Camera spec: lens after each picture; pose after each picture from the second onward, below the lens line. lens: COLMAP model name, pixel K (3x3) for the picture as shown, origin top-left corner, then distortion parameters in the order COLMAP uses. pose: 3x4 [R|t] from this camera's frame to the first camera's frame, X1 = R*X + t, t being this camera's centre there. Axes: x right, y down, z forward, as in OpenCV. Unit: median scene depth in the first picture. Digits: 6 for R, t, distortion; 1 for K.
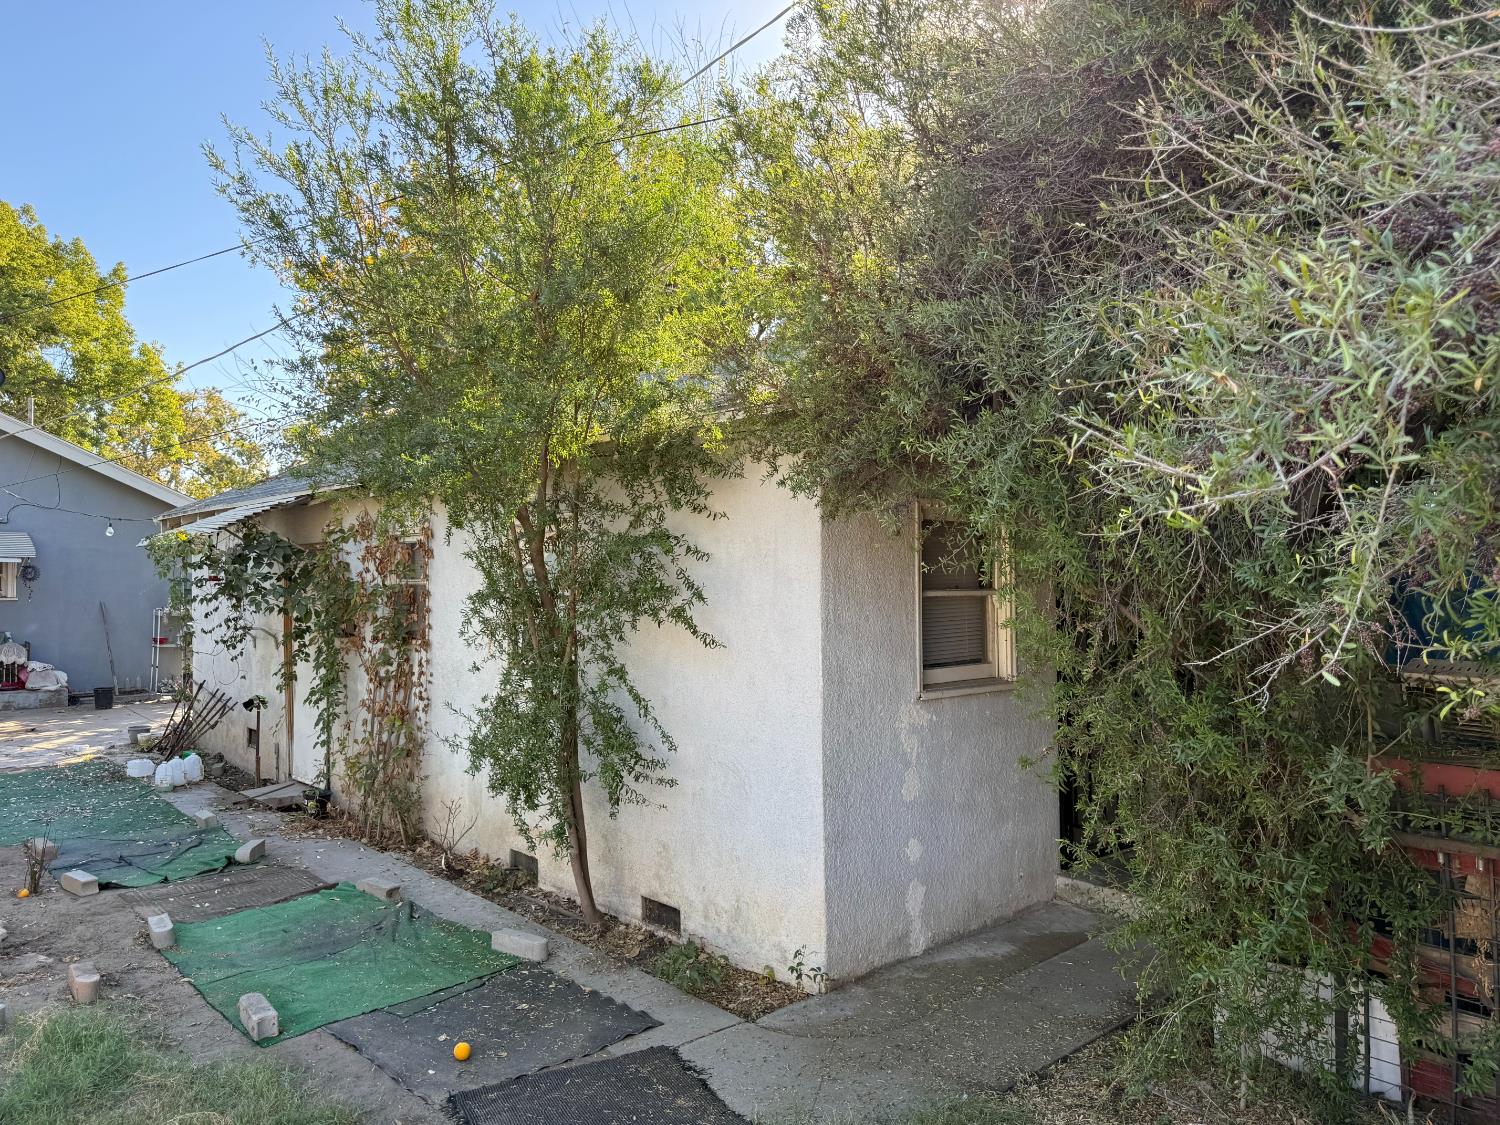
lens RADIAL K [[1056.1, 0, 754.3], [0, 1056.1, 567.4], [0, 0, 1]] dist [0.022615, -0.027661]
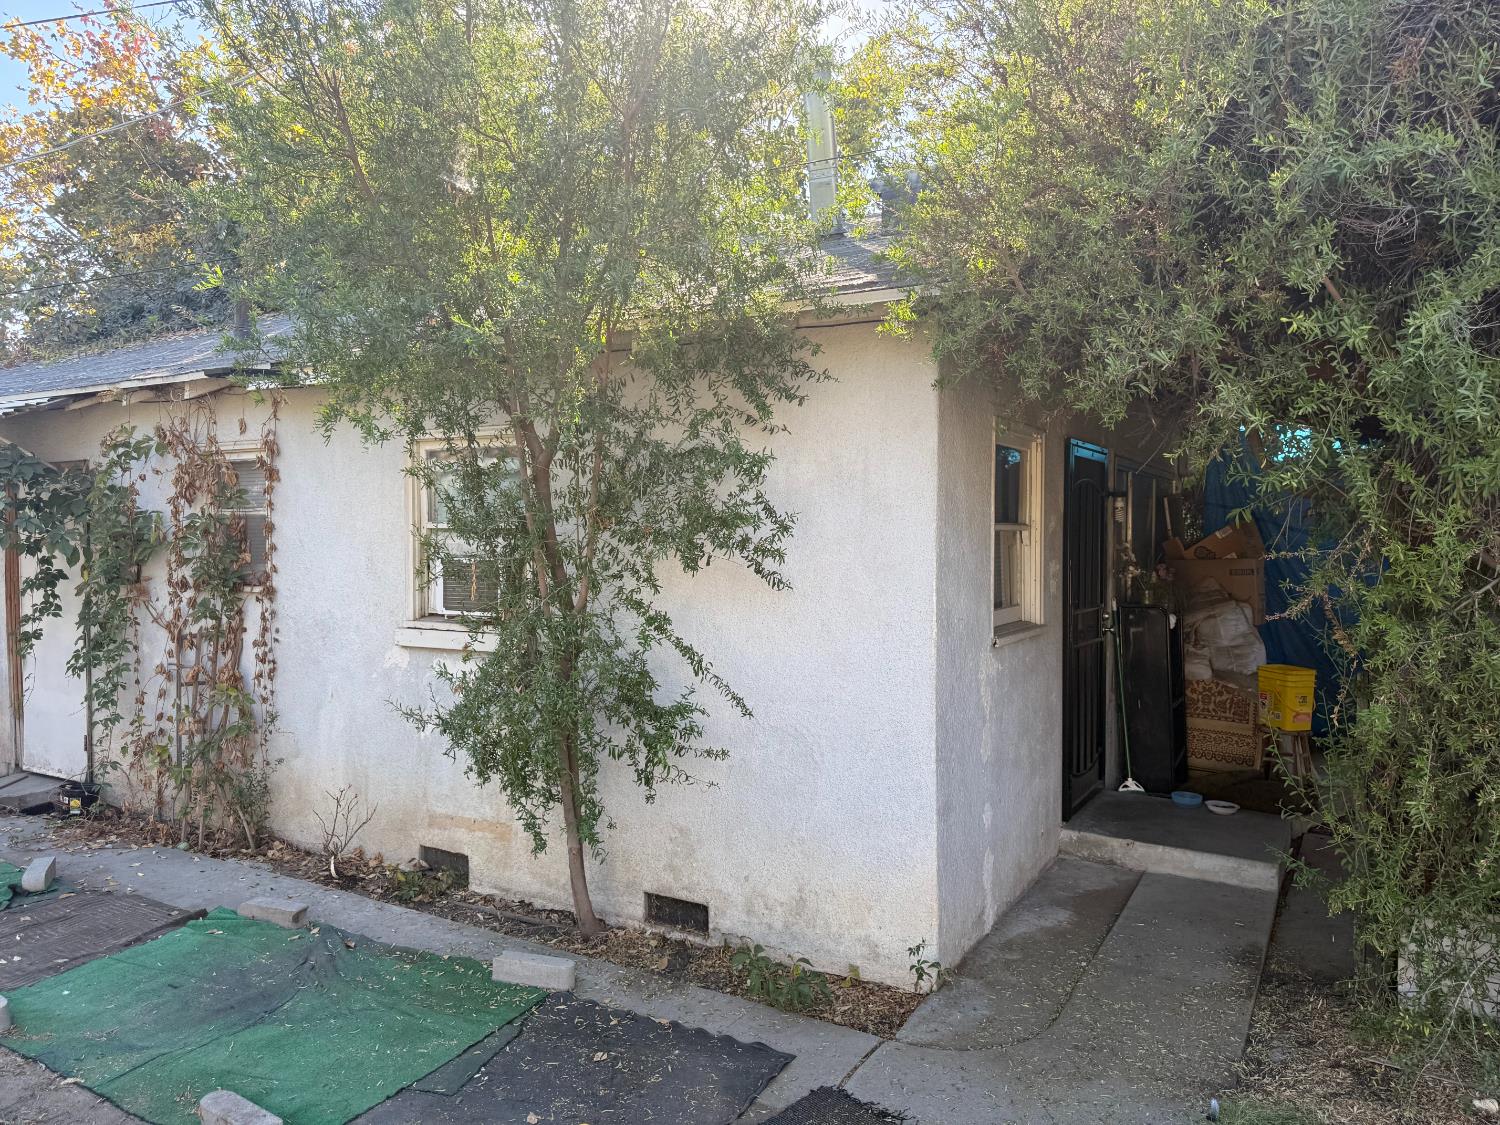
lens RADIAL K [[1056.1, 0, 749.9], [0, 1056.1, 560.1], [0, 0, 1]] dist [0.022615, -0.027661]
pose [[0.954676, 0.001716, 0.297641, -0.258413], [-0.013378, 0.999220, 0.037149, 0.019494], [-0.297345, -0.039447, 0.953955, 0.189201]]
